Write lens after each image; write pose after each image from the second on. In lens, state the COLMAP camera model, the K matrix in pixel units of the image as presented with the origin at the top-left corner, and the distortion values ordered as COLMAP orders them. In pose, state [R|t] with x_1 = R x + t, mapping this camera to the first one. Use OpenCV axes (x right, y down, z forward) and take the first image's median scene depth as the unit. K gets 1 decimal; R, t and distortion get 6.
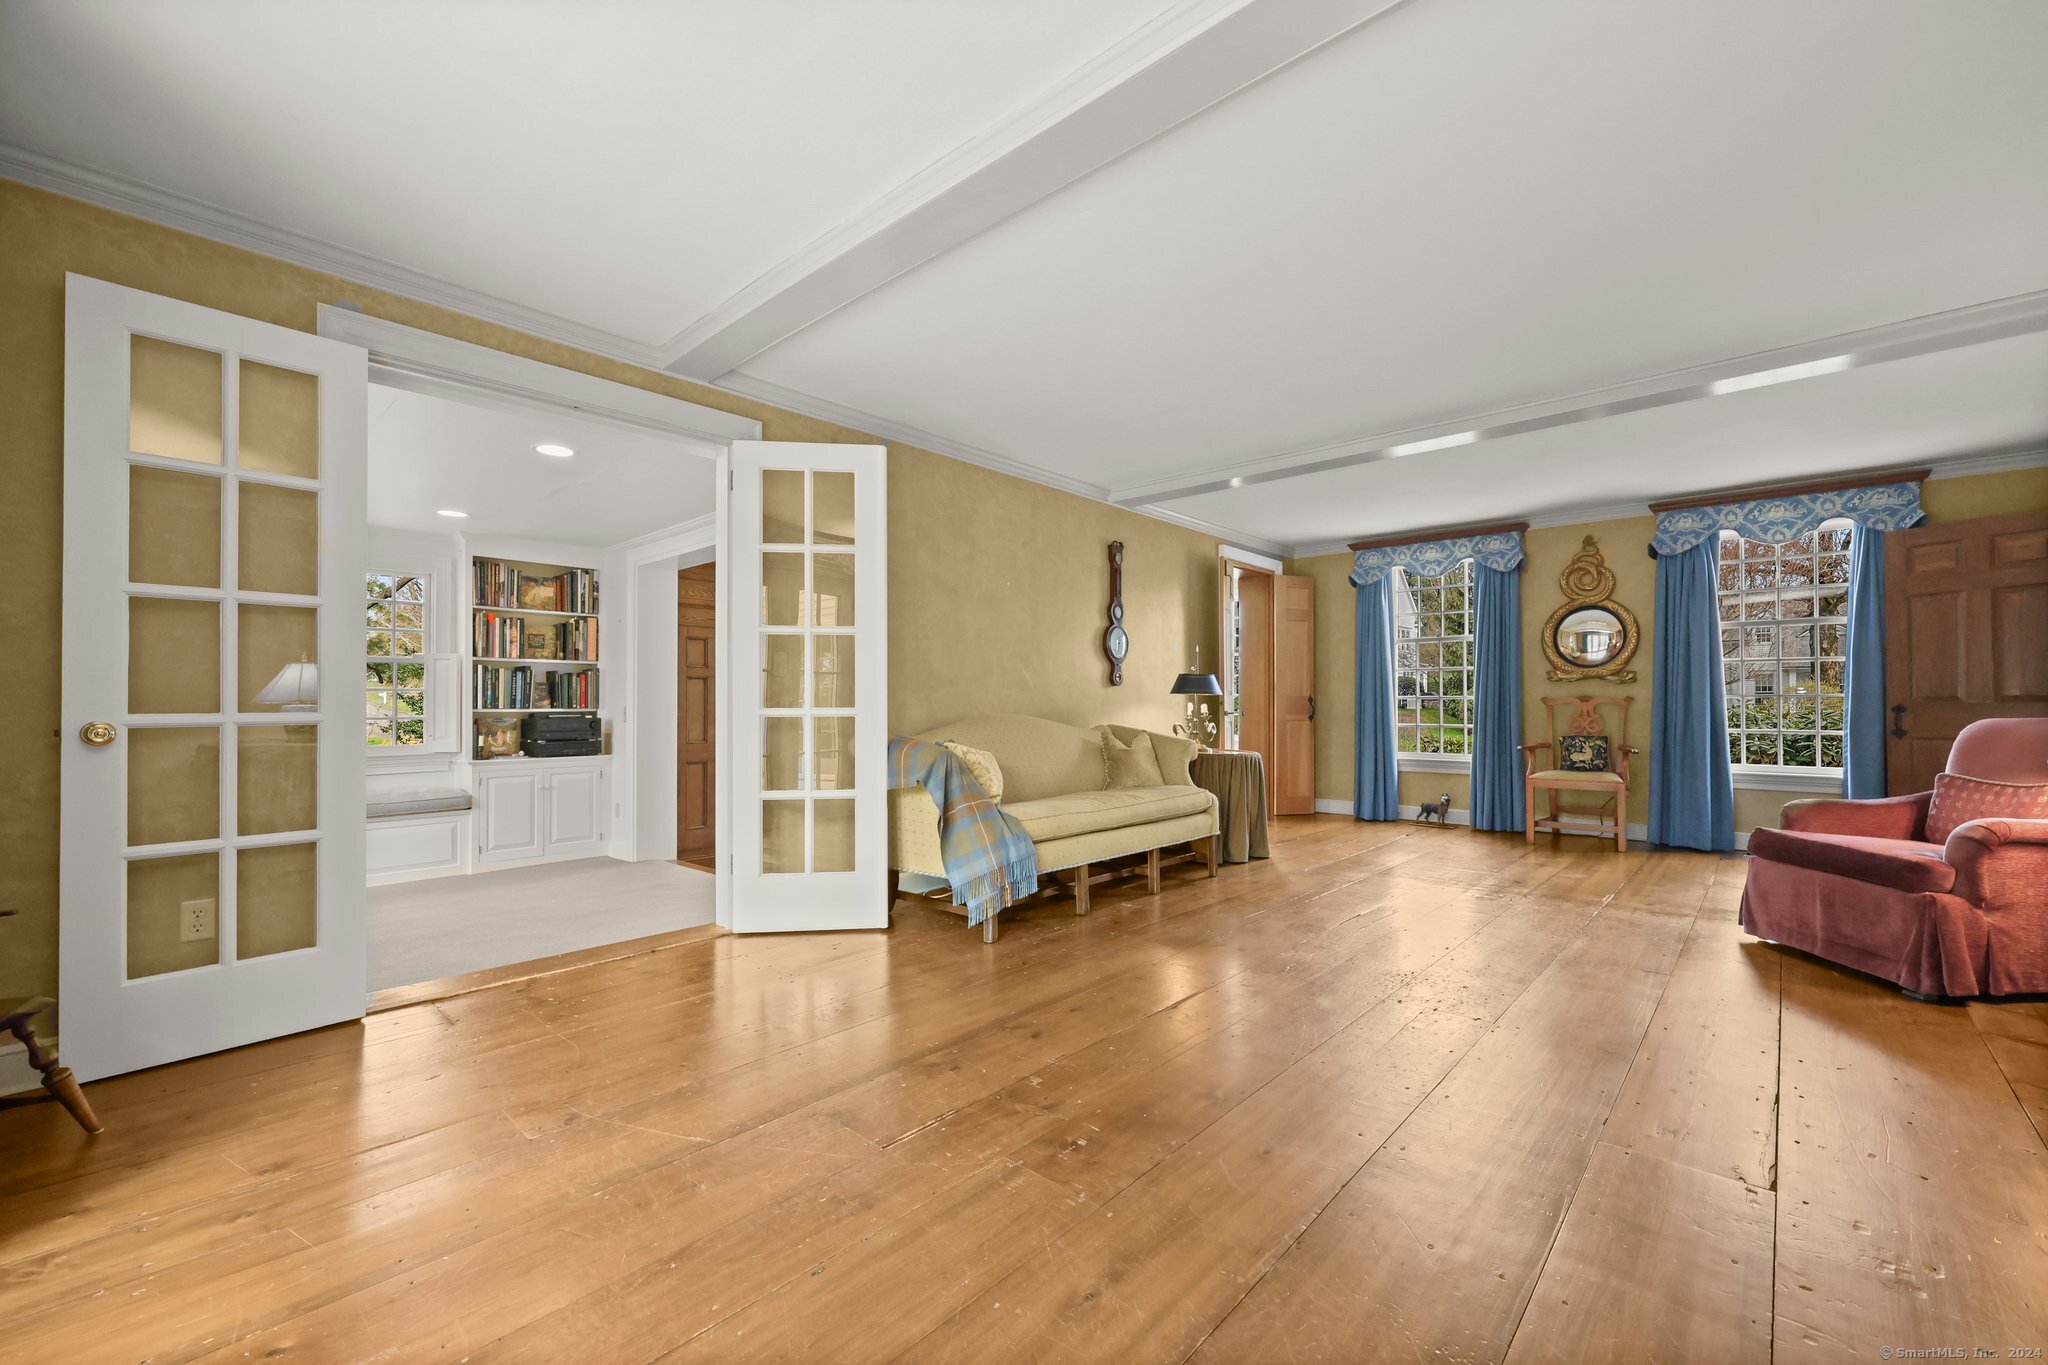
lens RADIAL K [[834.1, 0, 1030.7], [0, 834.1, 701.1], [0, 0, 1]] dist [0.006436, 0.000325]
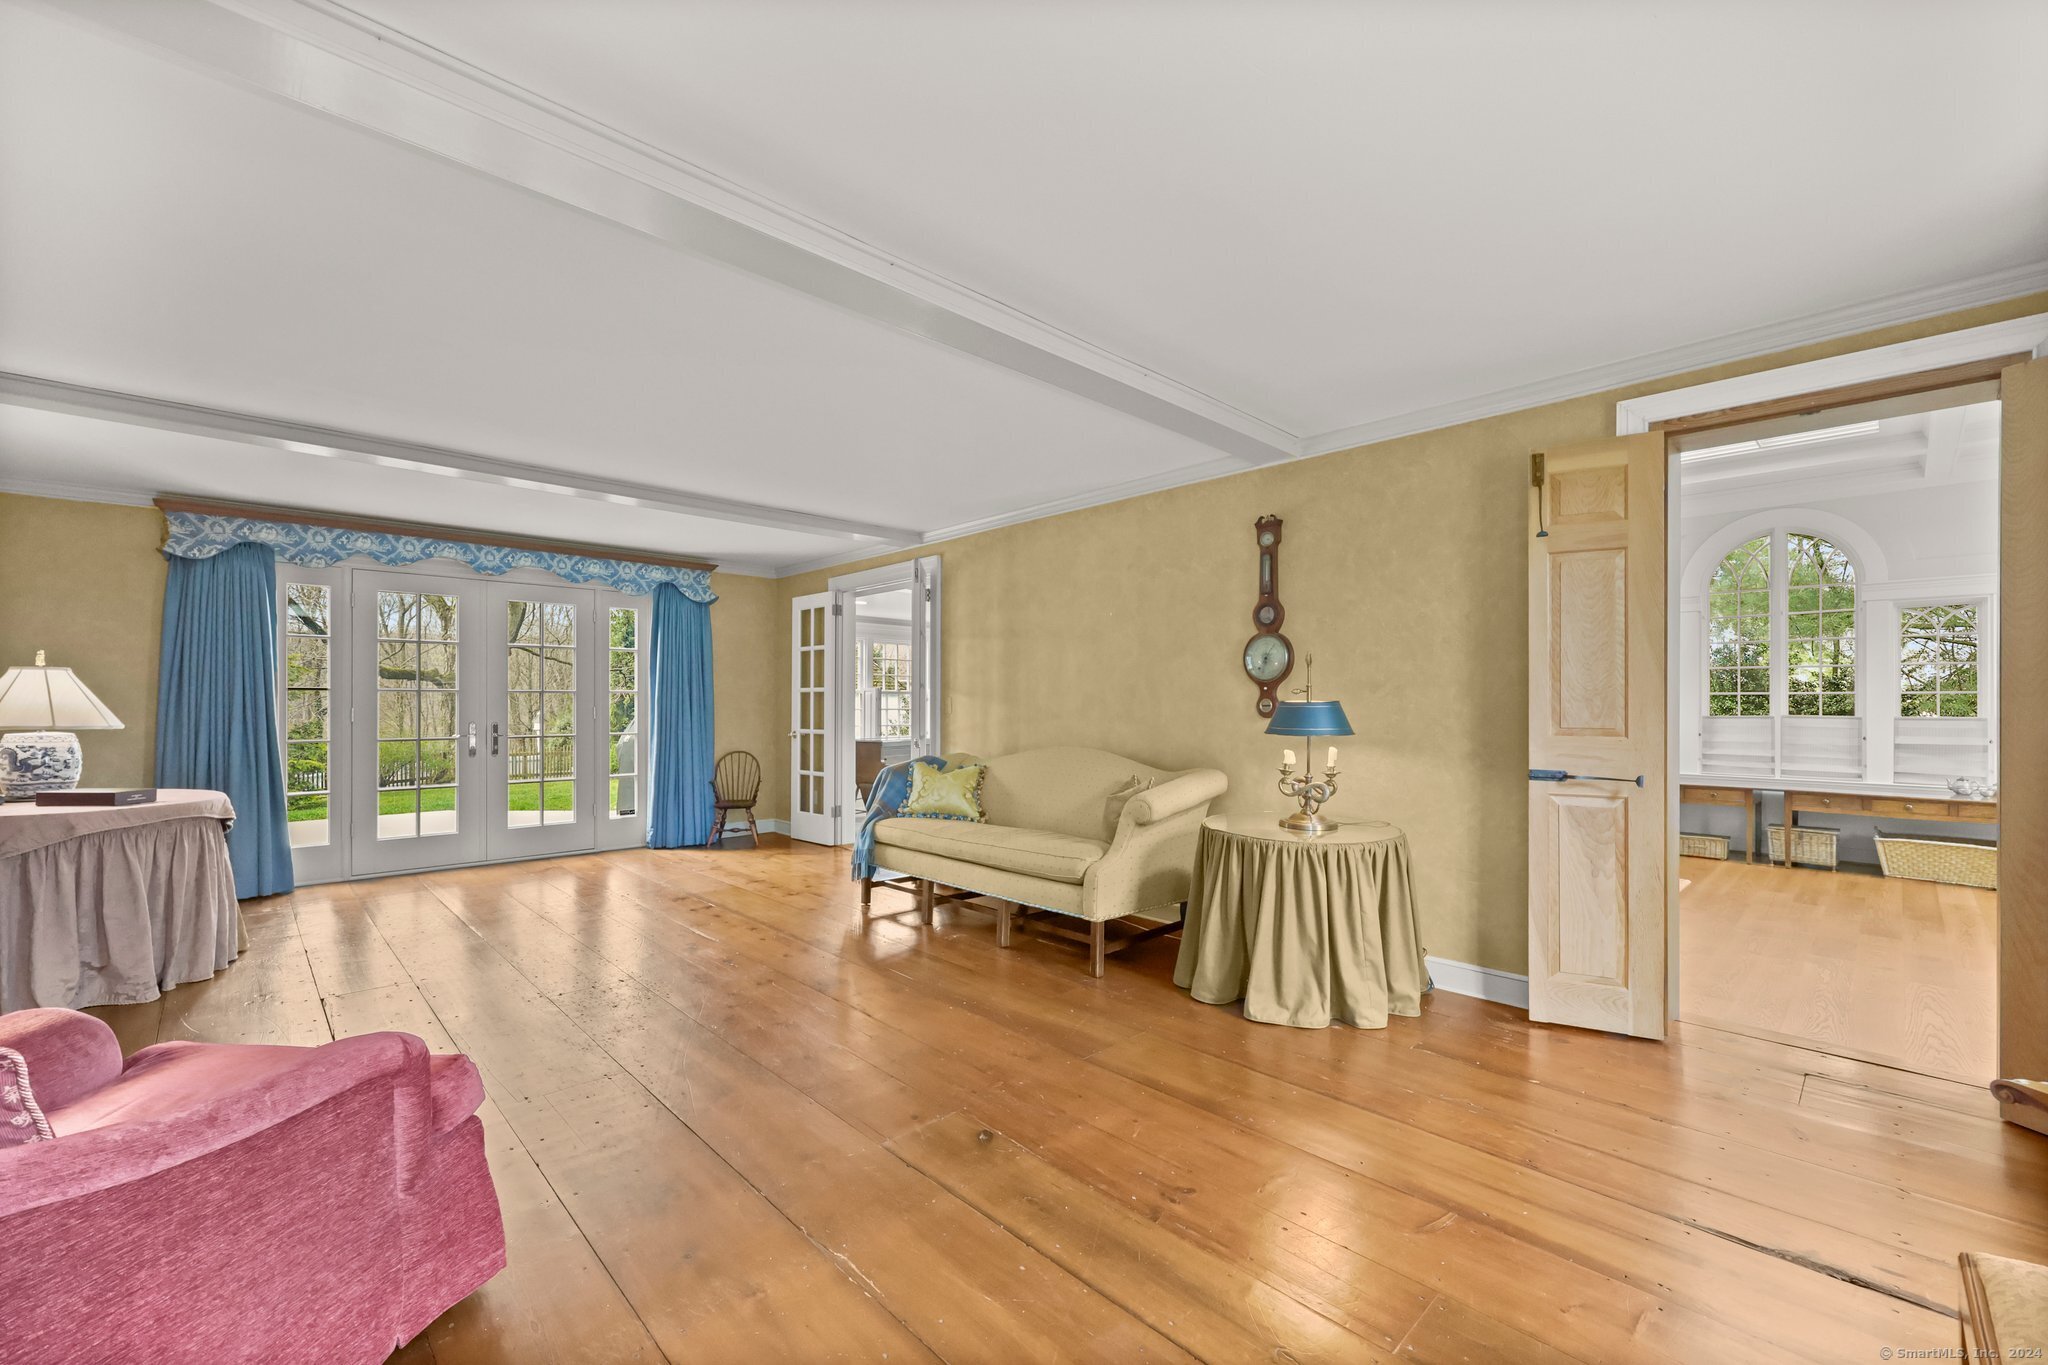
lens RADIAL K [[834.1, 0, 1033.5], [0, 834.1, 697.0], [0, 0, 1]] dist [0.006436, 0.000325]
pose [[-0.065070, -0.008360, -0.997846, 1.549717], [0.003471, 0.999957, -0.008604, -0.056915], [0.997875, -0.004024, -0.065038, 1.581781]]
